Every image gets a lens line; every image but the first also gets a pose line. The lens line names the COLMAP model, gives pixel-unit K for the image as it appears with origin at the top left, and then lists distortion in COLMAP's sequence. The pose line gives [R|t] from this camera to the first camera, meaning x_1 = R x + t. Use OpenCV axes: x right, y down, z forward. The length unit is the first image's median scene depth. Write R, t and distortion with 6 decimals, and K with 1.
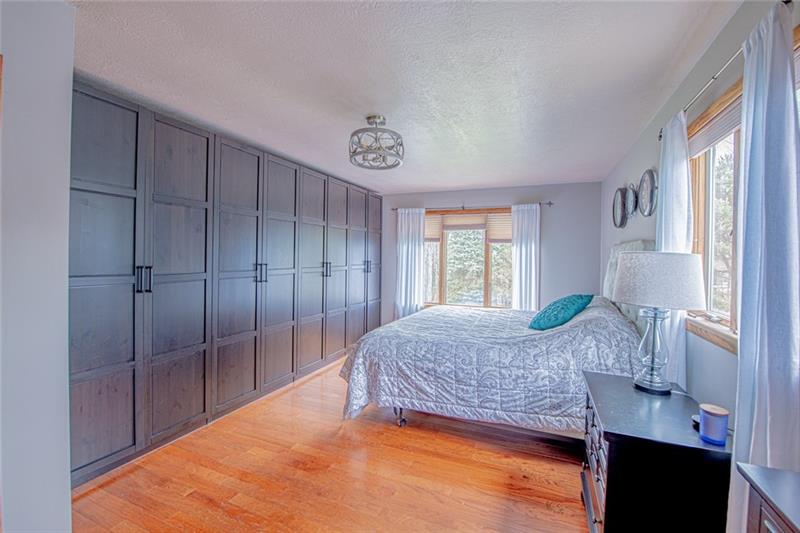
lens RADIAL K [[314.2, 0, 399.3], [0, 314.2, 259.4], [0, 0, 1]] dist [-0.000796, -0.000212]
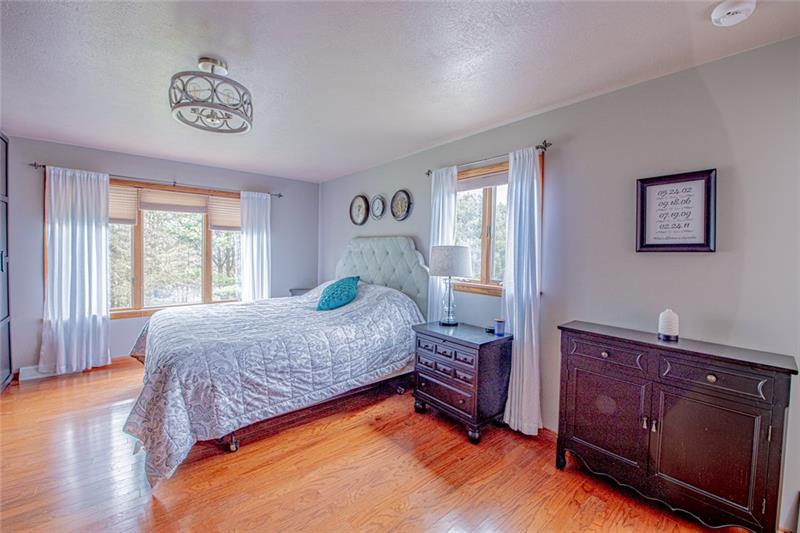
lens RADIAL K [[322.5, 0, 402.0], [0, 322.5, 251.7], [0, 0, 1]] dist [0.002354, -0.000166]
pose [[0.495531, -0.013423, 0.868487, -0.539982], [-0.002283, 0.999857, 0.016757, -0.014590], [-0.868587, -0.010286, 0.495429, 0.205501]]
